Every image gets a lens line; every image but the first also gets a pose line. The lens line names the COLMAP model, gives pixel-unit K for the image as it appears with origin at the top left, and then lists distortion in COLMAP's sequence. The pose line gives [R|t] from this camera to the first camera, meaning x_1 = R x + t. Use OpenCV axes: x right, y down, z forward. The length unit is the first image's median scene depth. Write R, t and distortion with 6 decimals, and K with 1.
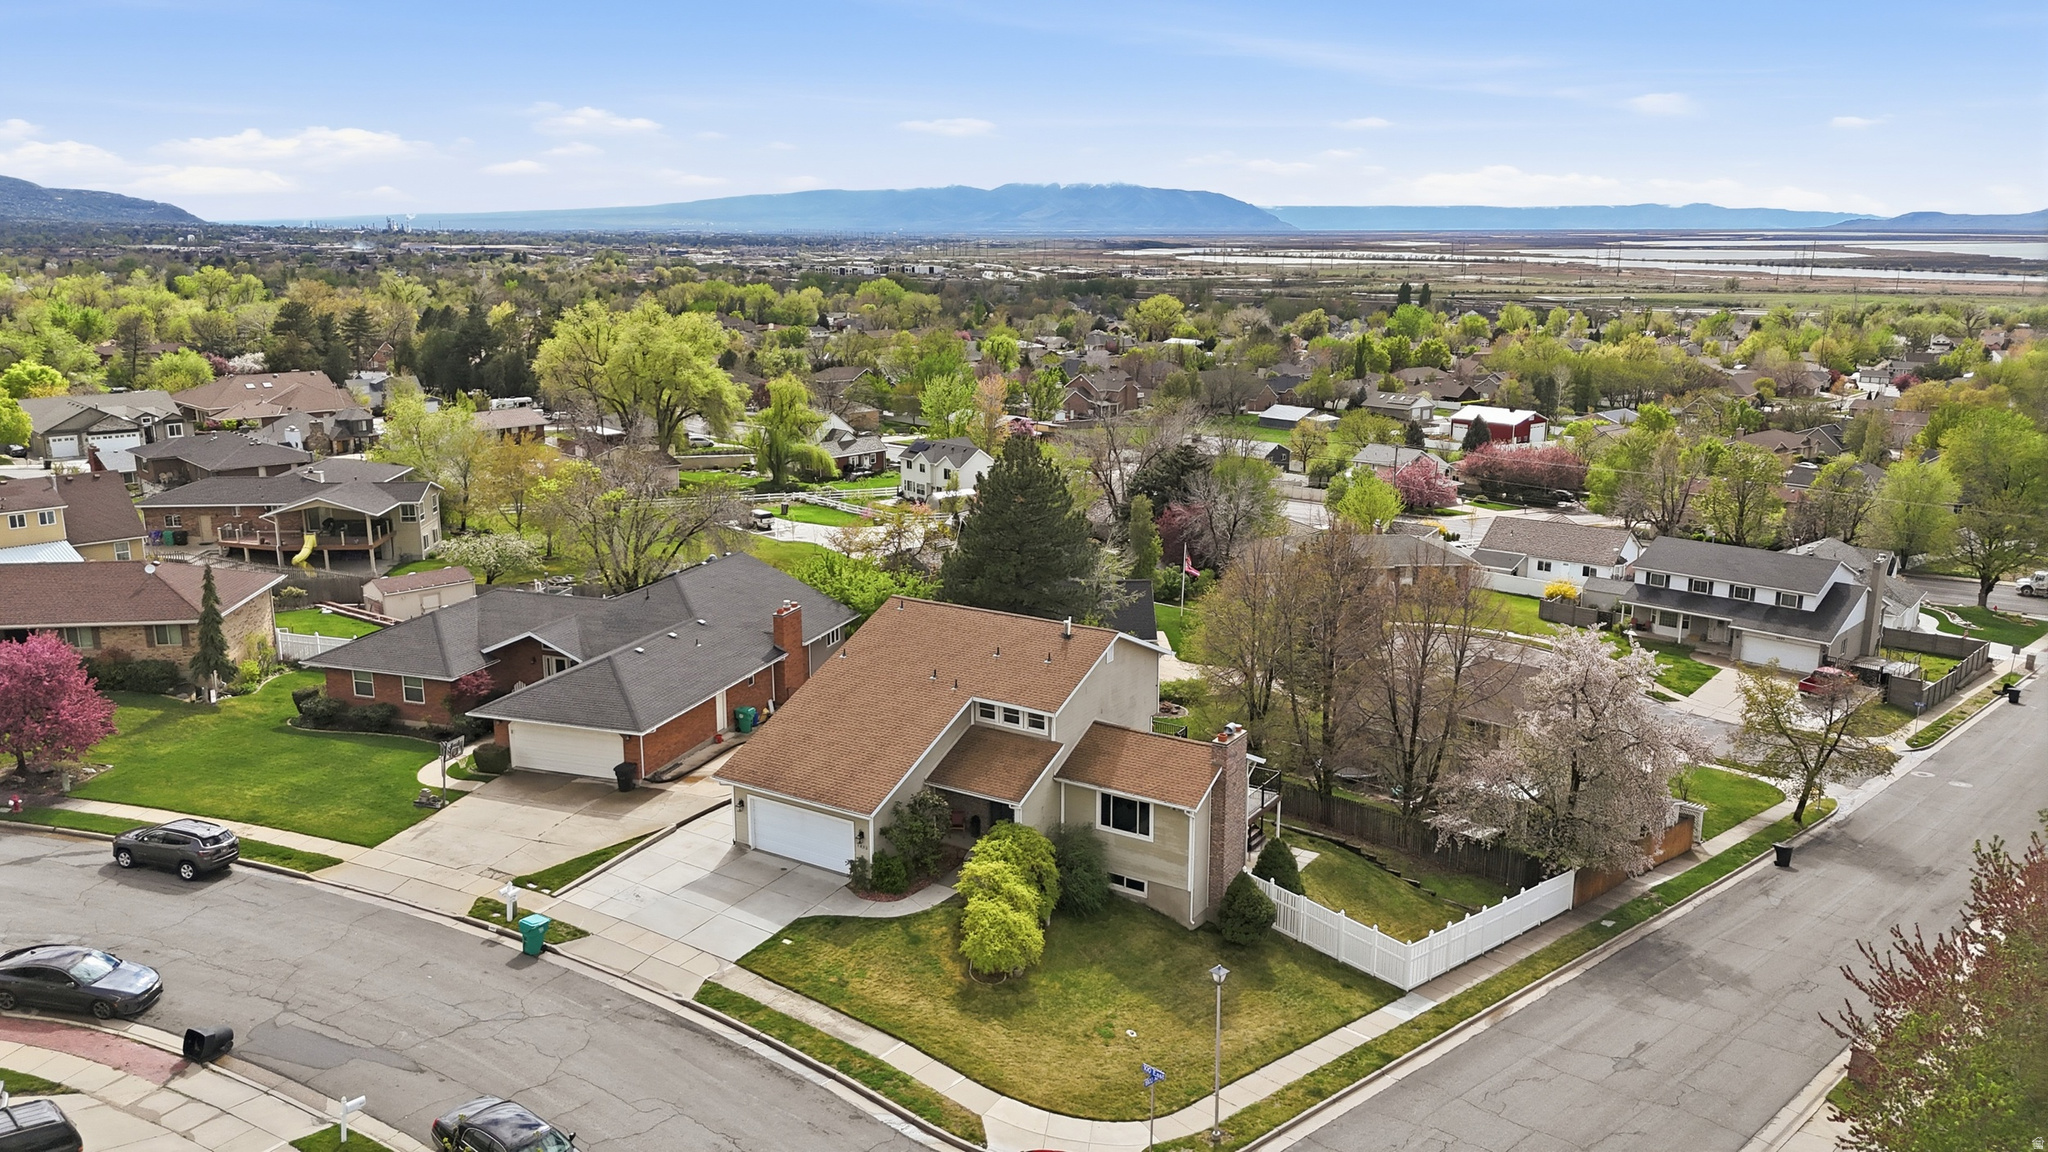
lens RADIAL K [[1503.1, 0, 1028.3], [0, 1503.1, 570.9], [0, 0, 1]] dist [0.063188, -0.051200]
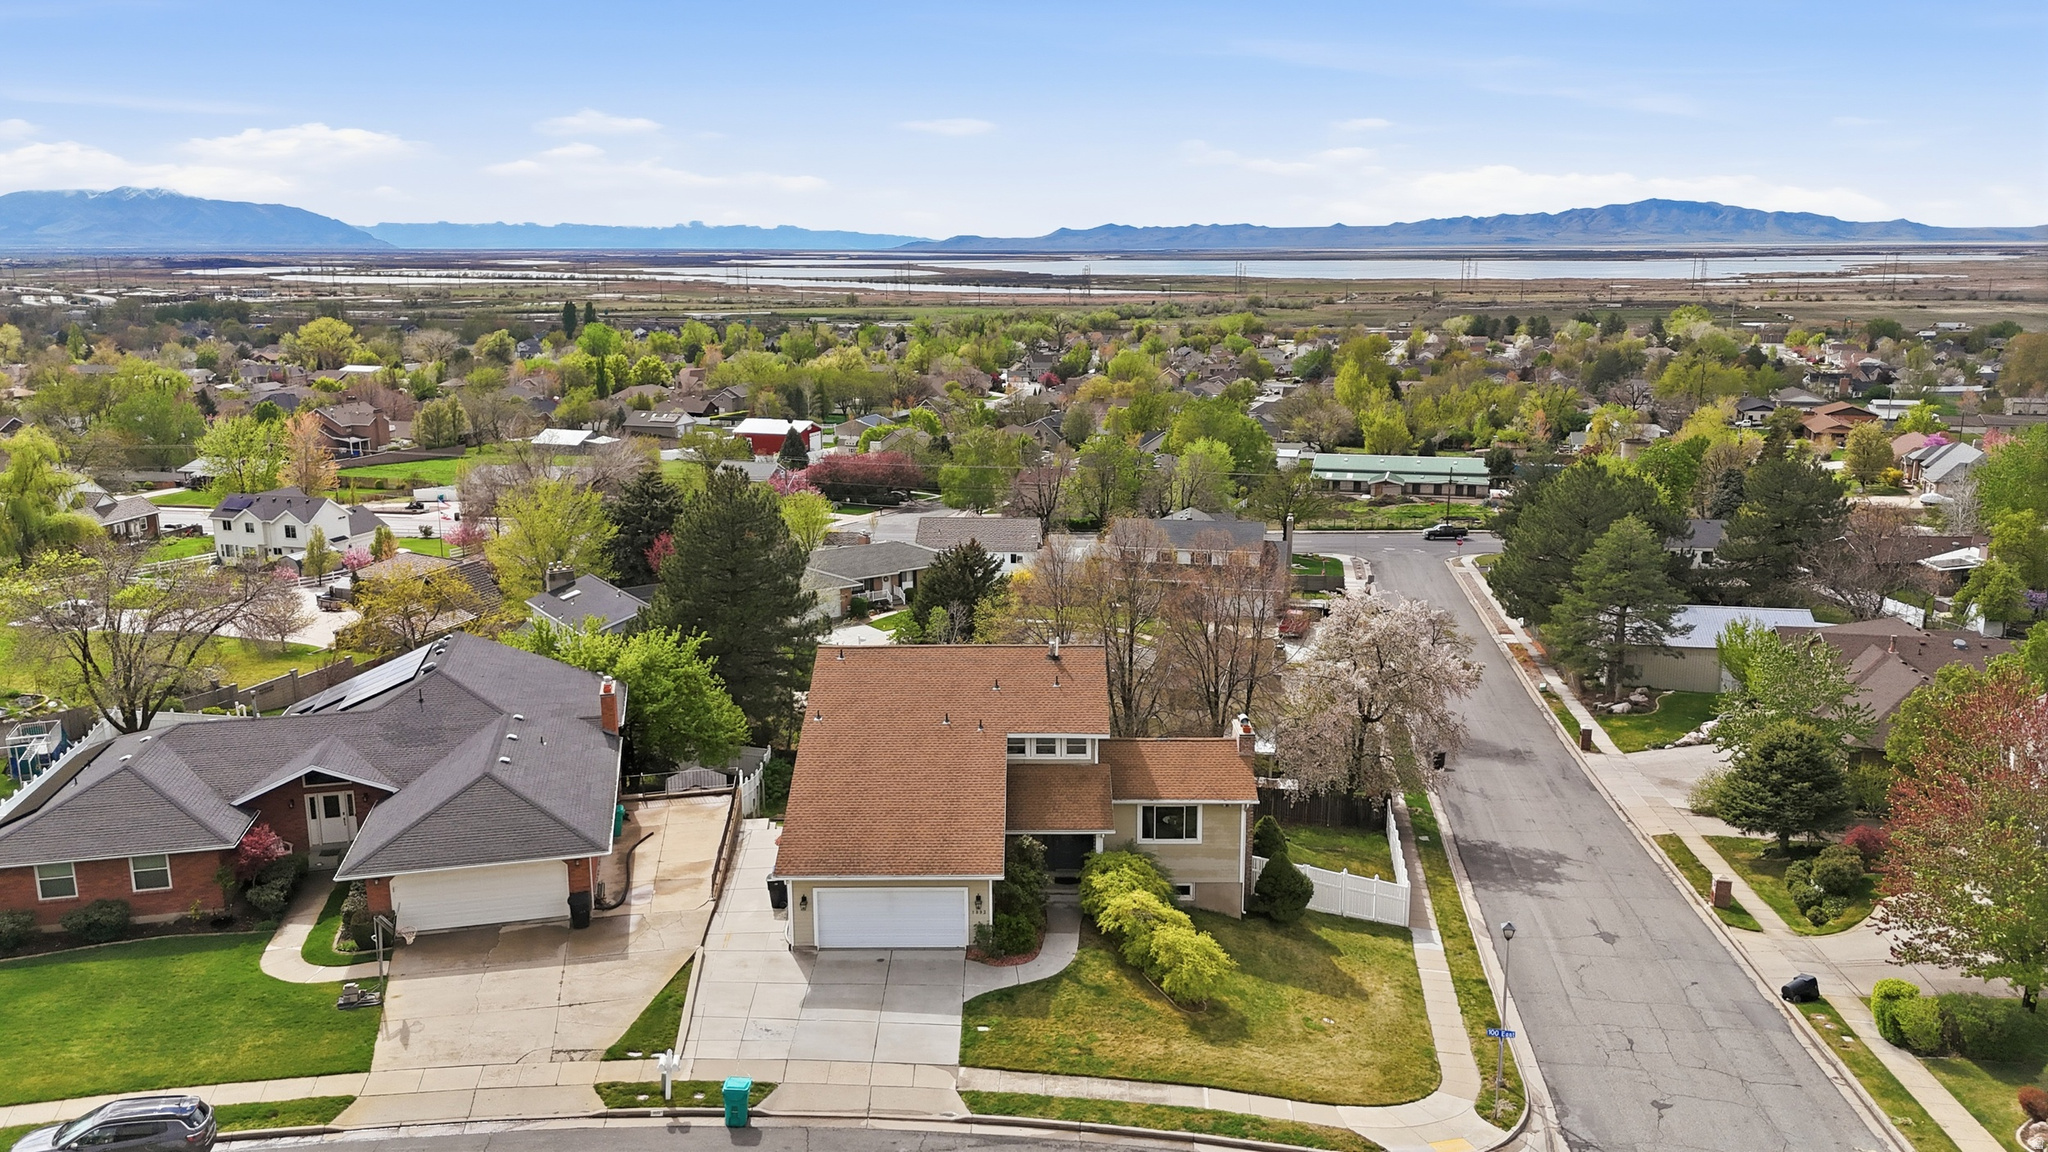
lens RADIAL K [[1503.1, 0, 1028.3], [0, 1503.1, 570.9], [0, 0, 1]] dist [0.063188, -0.051200]
pose [[0.847682, -0.115481, 0.517783, -0.497966], [0.121623, 0.992328, 0.022206, -0.037028], [-0.516375, 0.044150, 0.855224, 0.176323]]
